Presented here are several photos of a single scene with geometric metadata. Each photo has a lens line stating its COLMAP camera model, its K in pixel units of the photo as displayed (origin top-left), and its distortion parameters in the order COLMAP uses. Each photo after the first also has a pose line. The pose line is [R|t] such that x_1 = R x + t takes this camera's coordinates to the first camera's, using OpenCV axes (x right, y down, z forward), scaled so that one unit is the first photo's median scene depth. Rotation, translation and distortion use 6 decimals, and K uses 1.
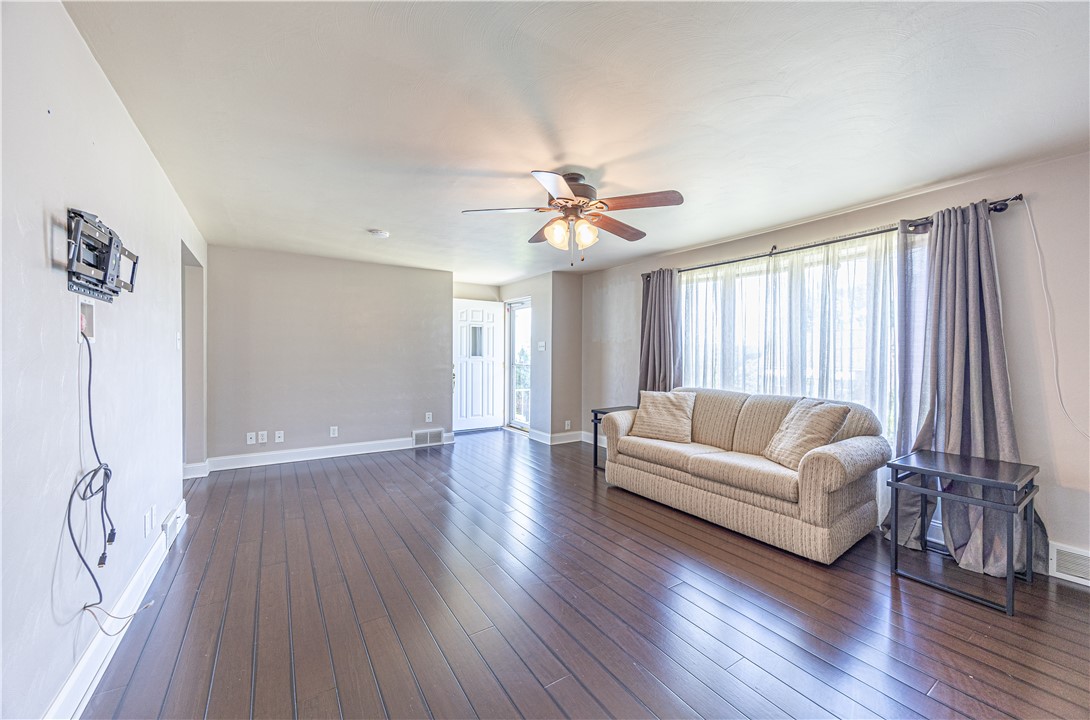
lens RADIAL K [[418.2, 0, 543.3], [0, 418.2, 356.1], [0, 0, 1]] dist [-0.002289, 0.000073]
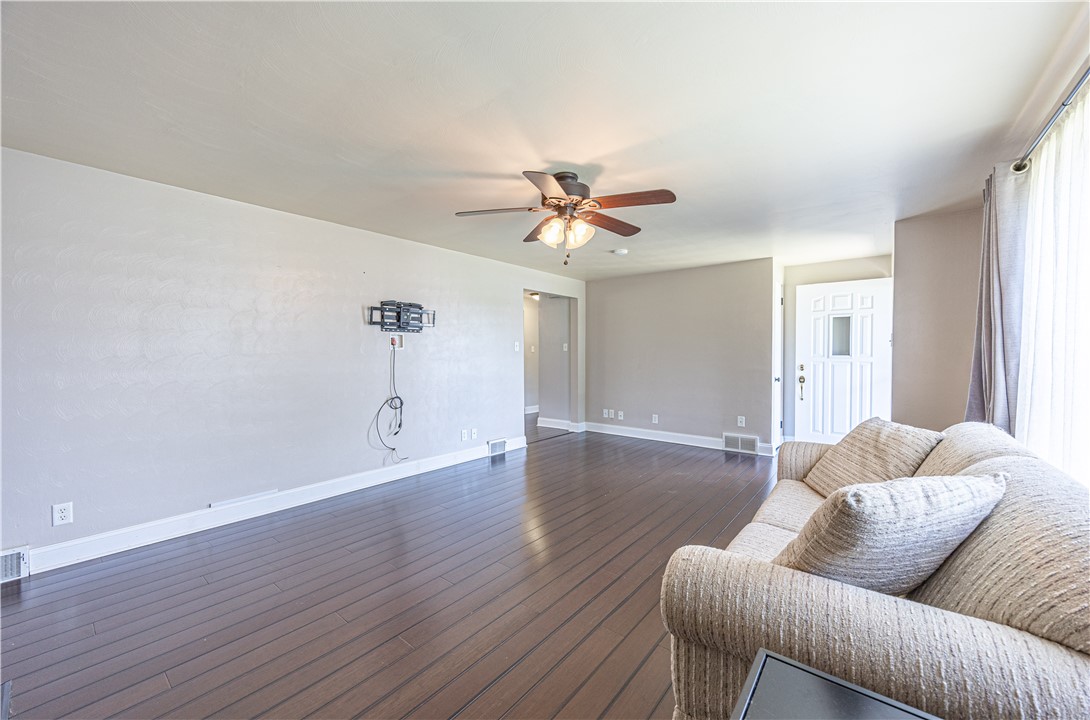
lens RADIAL K [[418.2, 0, 545.8], [0, 418.2, 355.7], [0, 0, 1]] dist [-0.002289, 0.000073]
pose [[0.308474, 0.001425, -0.951232, 0.480634], [-0.000256, 0.999999, 0.001415, -0.000273], [0.951233, -0.000193, 0.308474, 0.308950]]
